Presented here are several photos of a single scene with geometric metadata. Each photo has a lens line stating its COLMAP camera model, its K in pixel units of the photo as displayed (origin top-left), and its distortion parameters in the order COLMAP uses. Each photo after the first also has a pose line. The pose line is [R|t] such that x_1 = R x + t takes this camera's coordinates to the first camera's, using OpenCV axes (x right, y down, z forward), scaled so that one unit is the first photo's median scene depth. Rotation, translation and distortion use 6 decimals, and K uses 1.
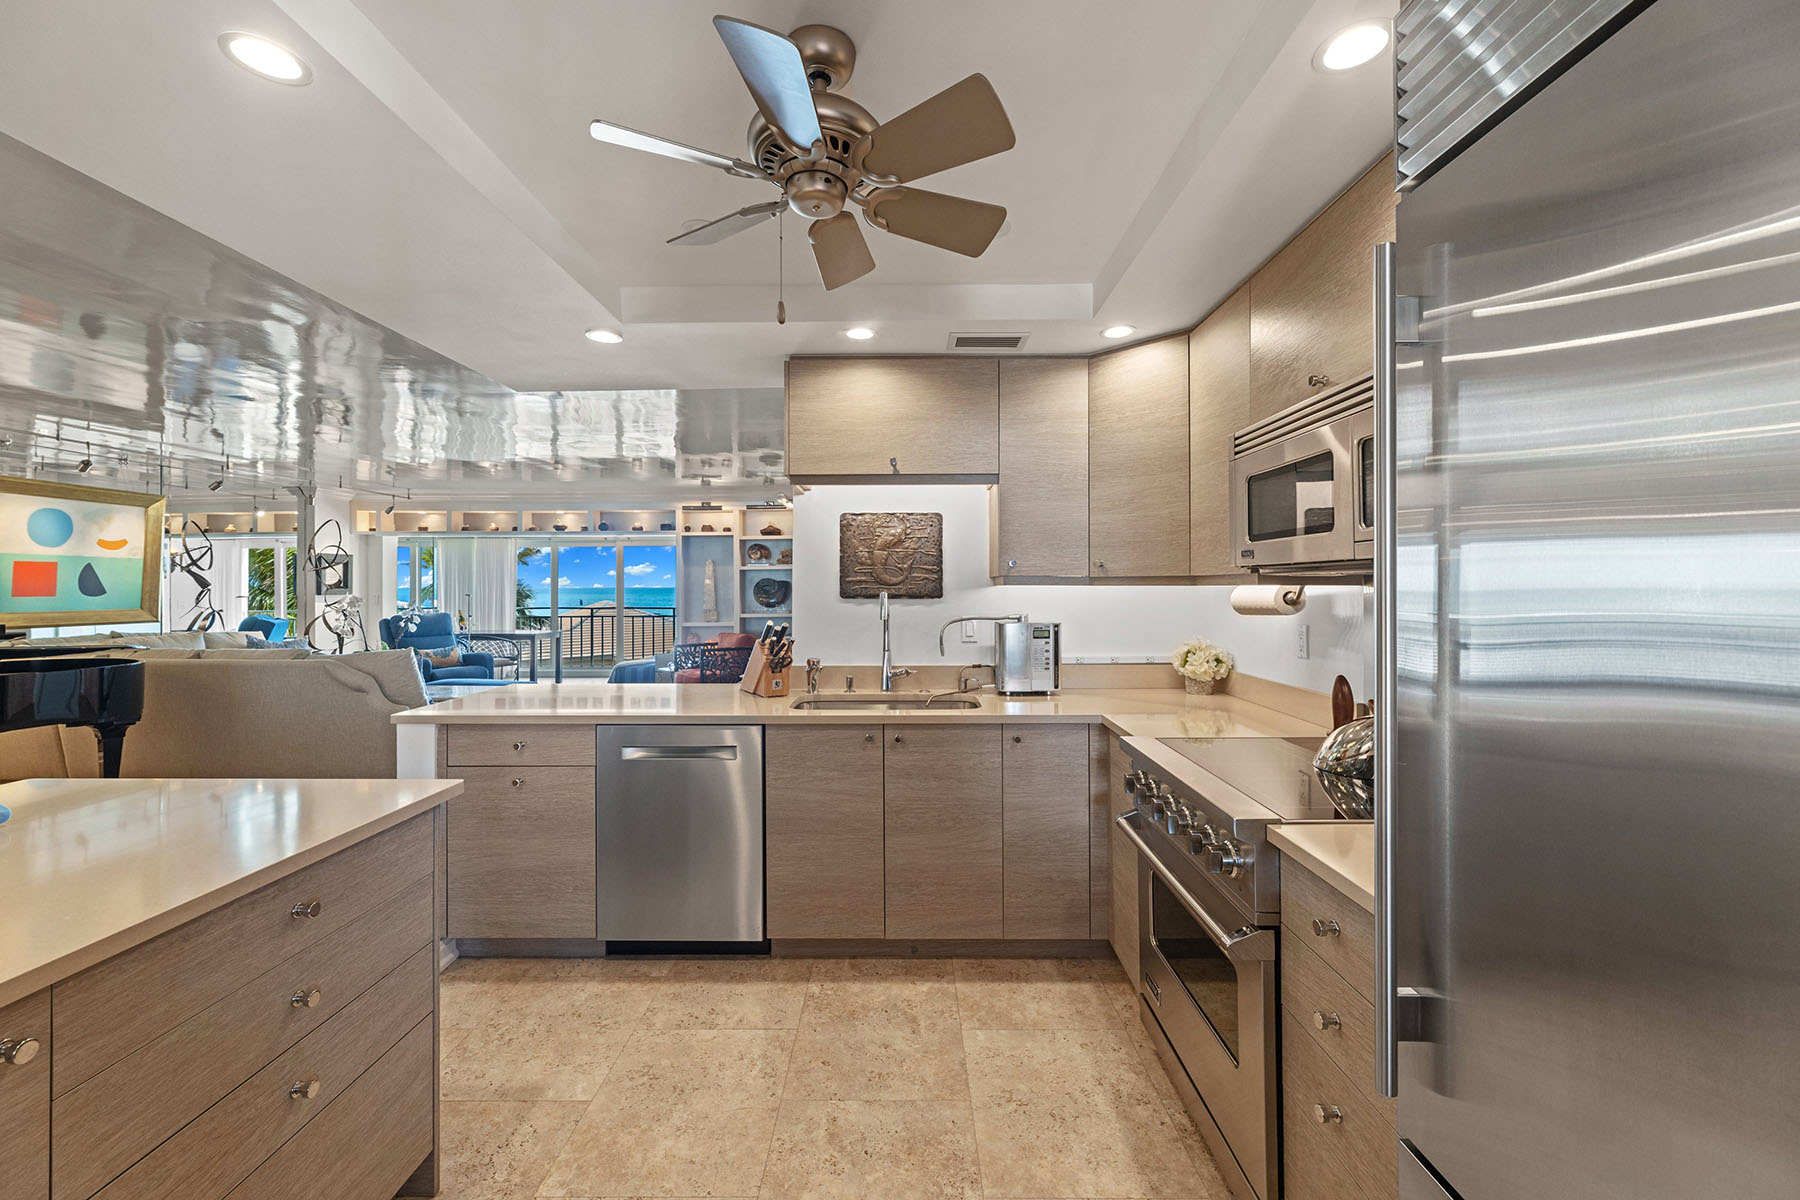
lens RADIAL K [[724.8, 0, 890.8], [0, 724.8, 583.7], [0, 0, 1]] dist [0.000738, 0.000280]
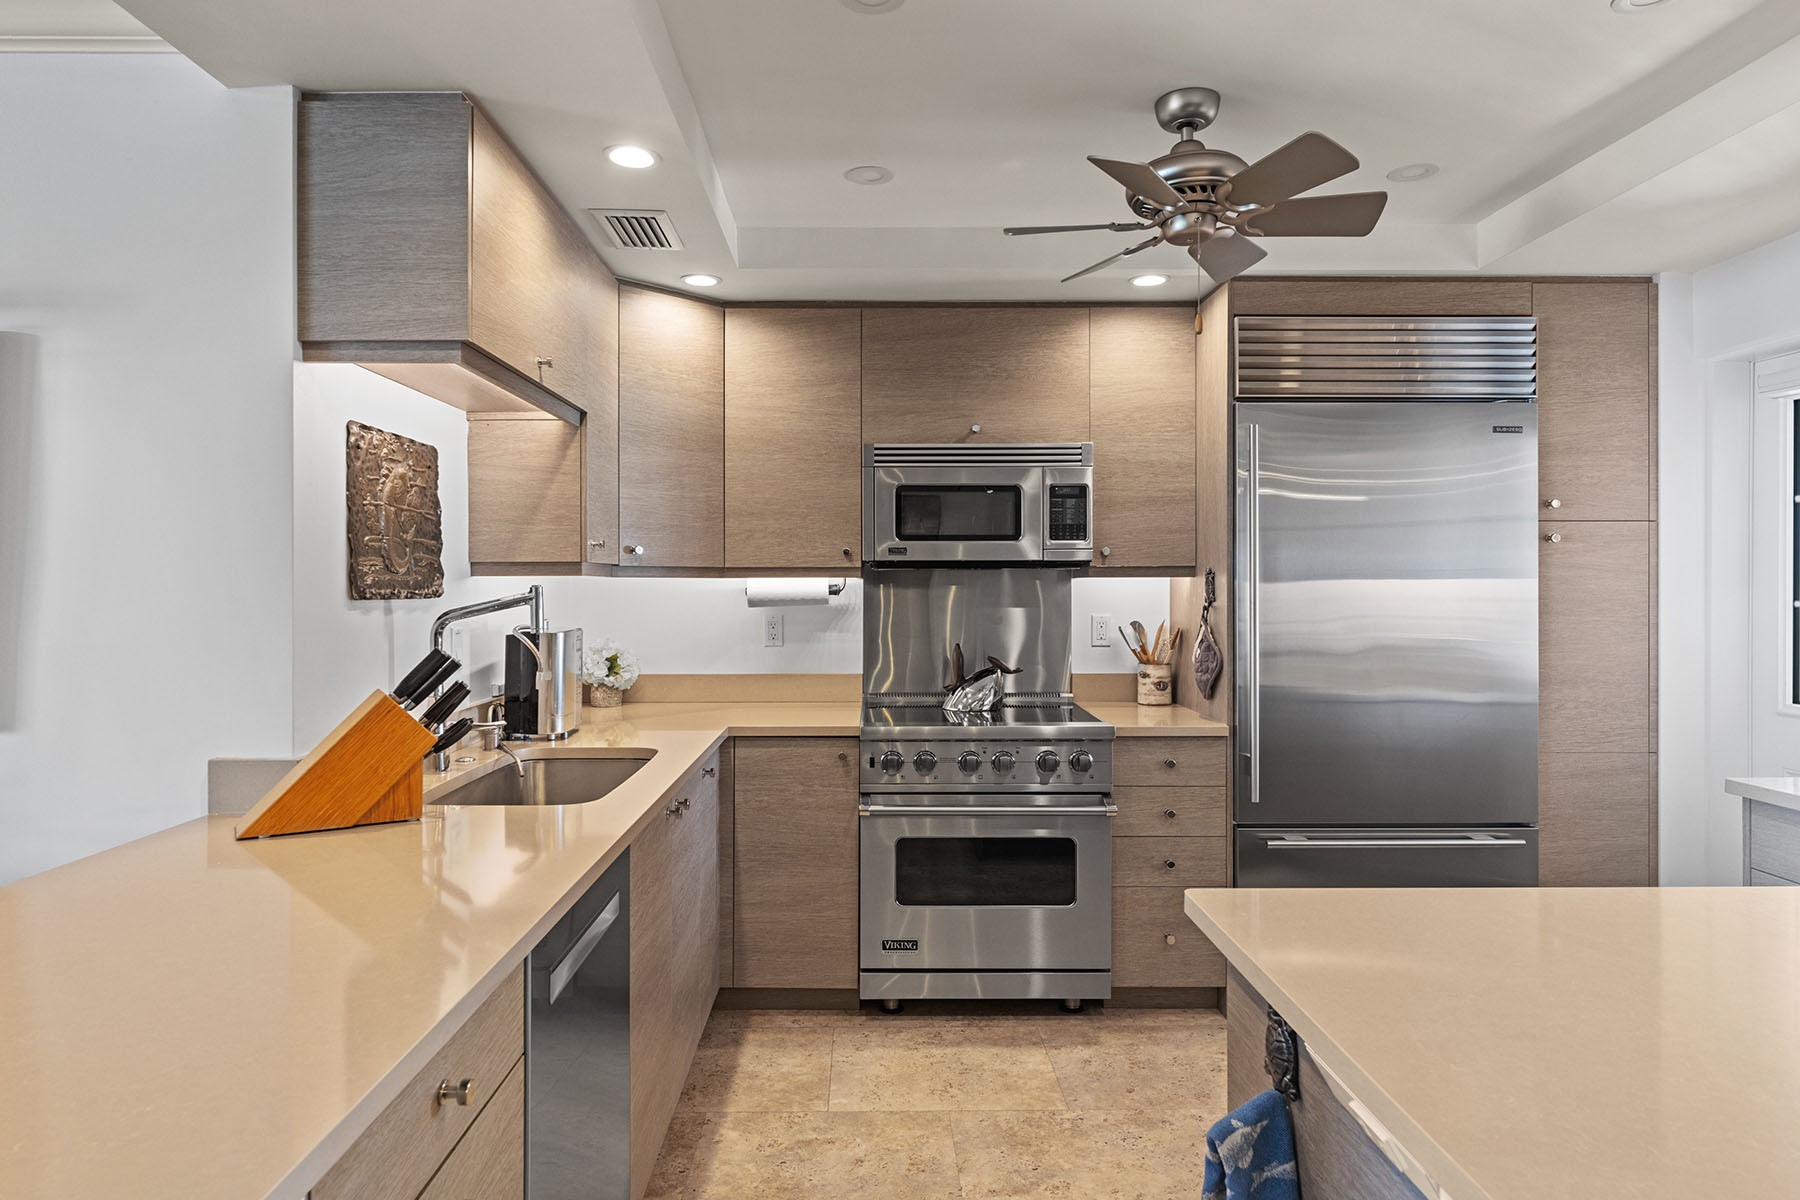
lens RADIAL K [[1056.6, 0, 883.5], [0, 1056.6, 585.3], [0, 0, 1]] dist [0.000811, 0.002493]
pose [[-0.026412, 0.001046, 0.999651, -1.007127], [-0.002736, 0.999996, -0.001119, 0.013983], [-0.999647, -0.002765, -0.026409, 0.879442]]
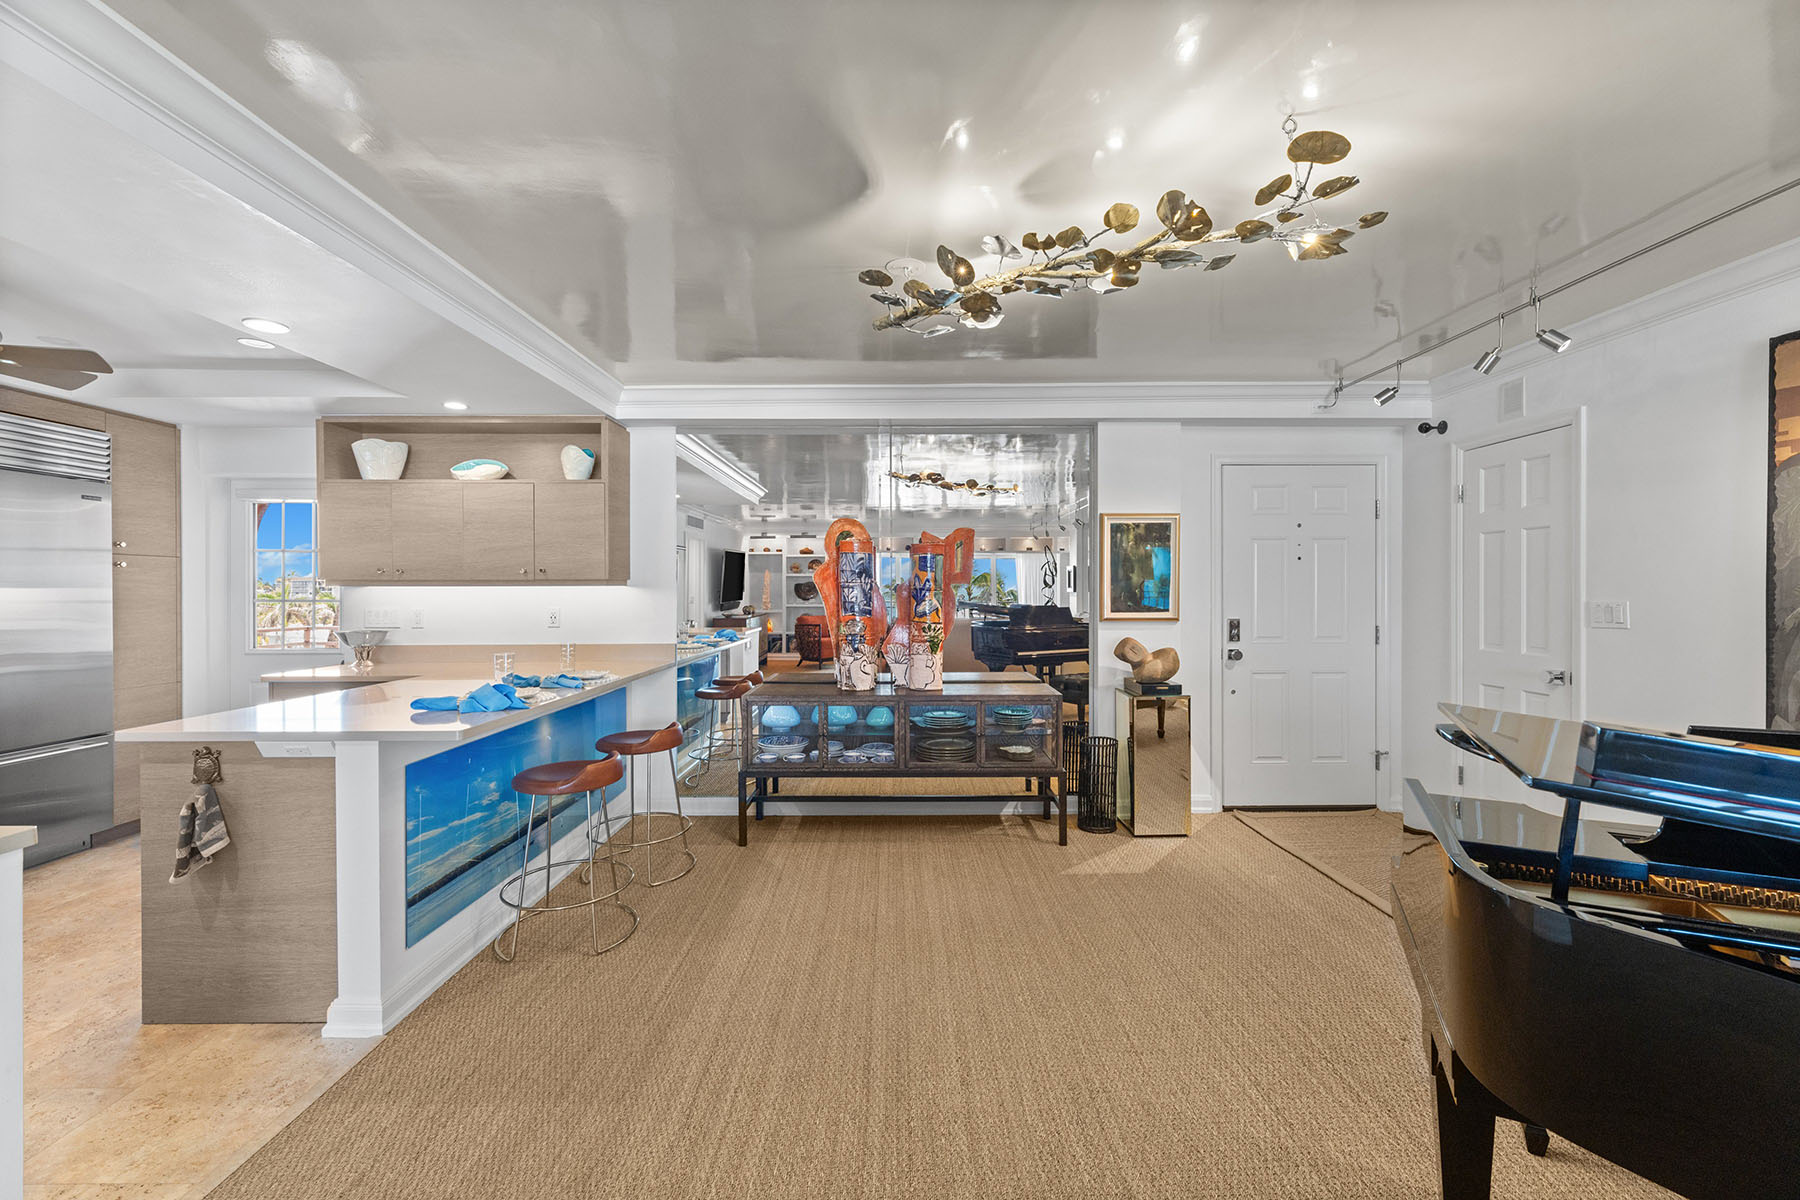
lens RADIAL K [[724.8, 0, 900.8], [0, 724.8, 589.3], [0, 0, 1]] dist [0.000738, 0.000280]
pose [[-0.999741, 0.005085, -0.022161, -1.352729], [0.005202, 0.999973, -0.005202, 0.022069], [0.022134, -0.005316, -0.999741, 1.608103]]
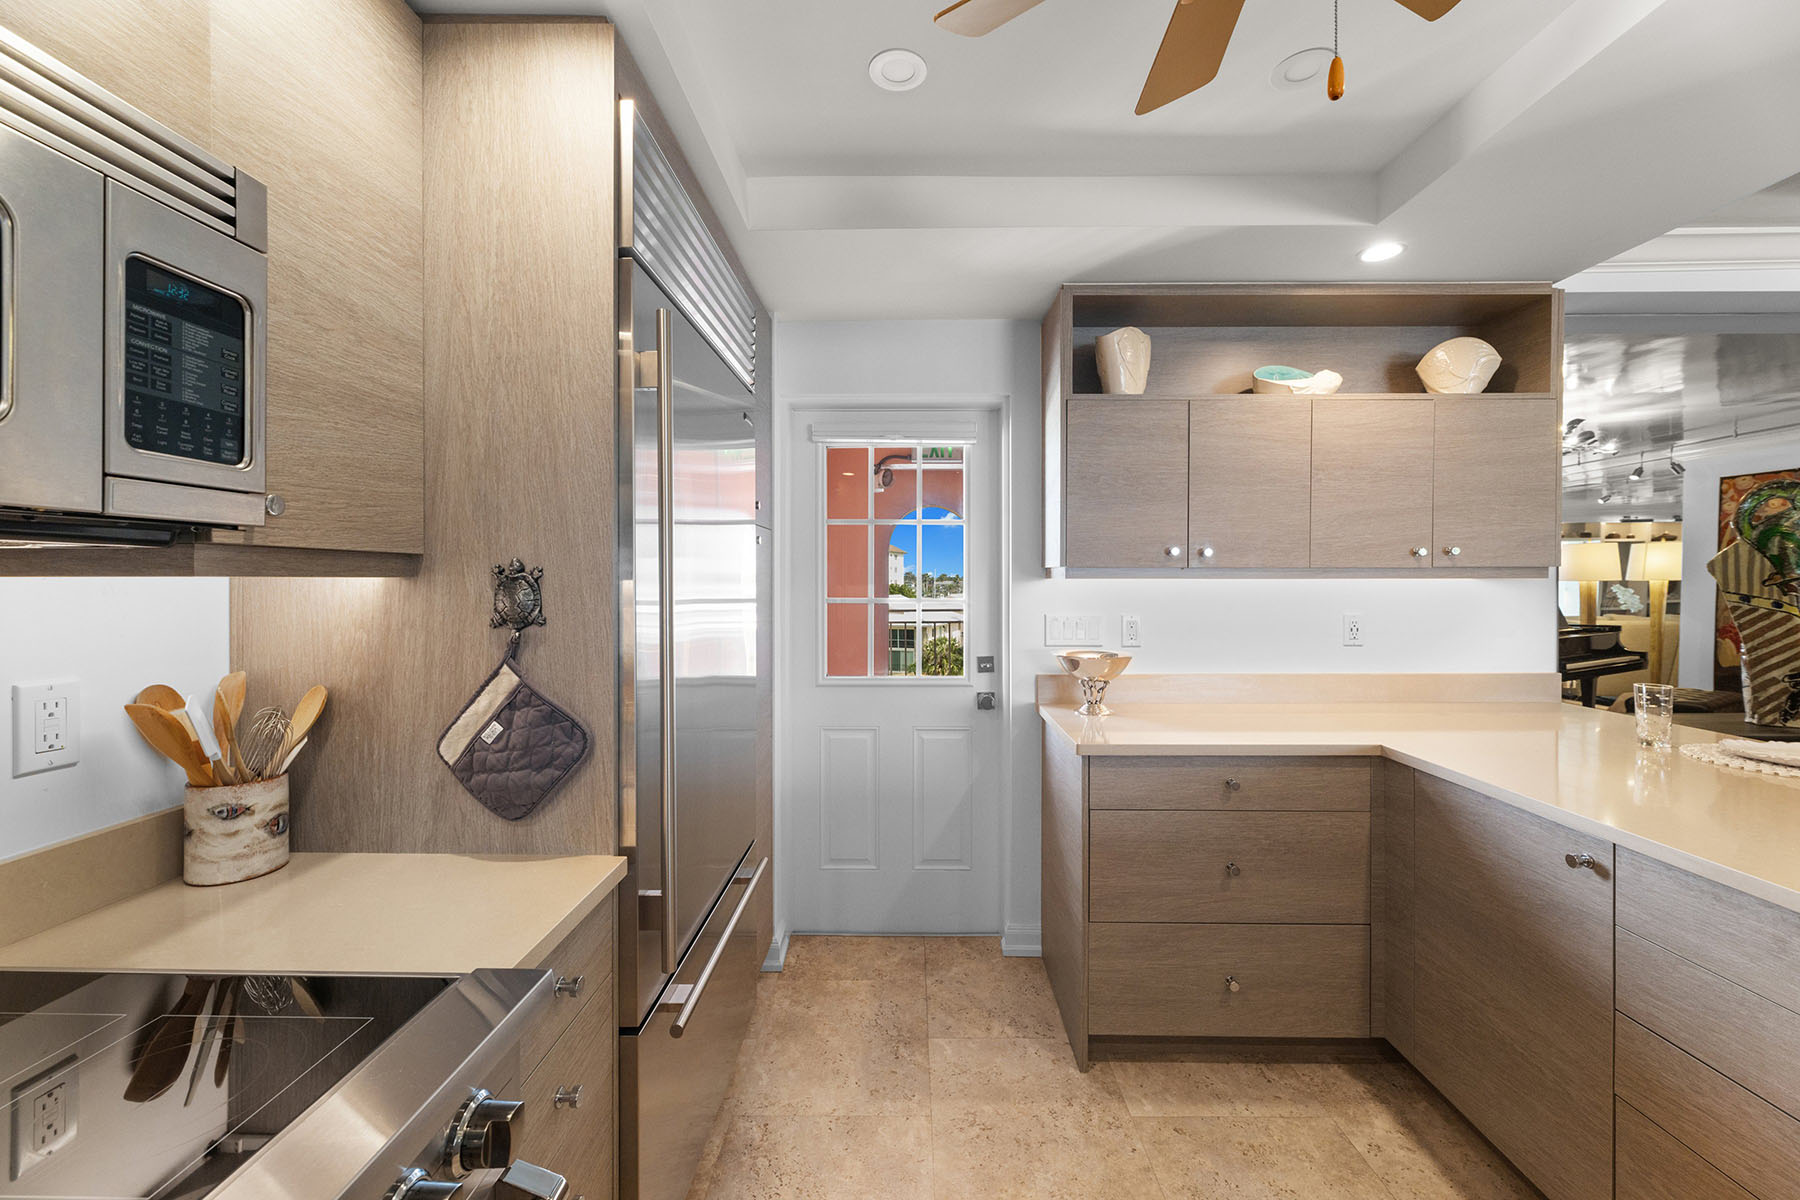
lens RADIAL K [[724.8, 0, 905.6], [0, 724.8, 585.6], [0, 0, 1]] dist [0.000738, 0.000280]
pose [[-0.999953, 0.004451, -0.008610, 0.112024], [0.004424, 0.999985, 0.003151, 0.005619], [0.008624, 0.003113, -0.999958, 0.900189]]
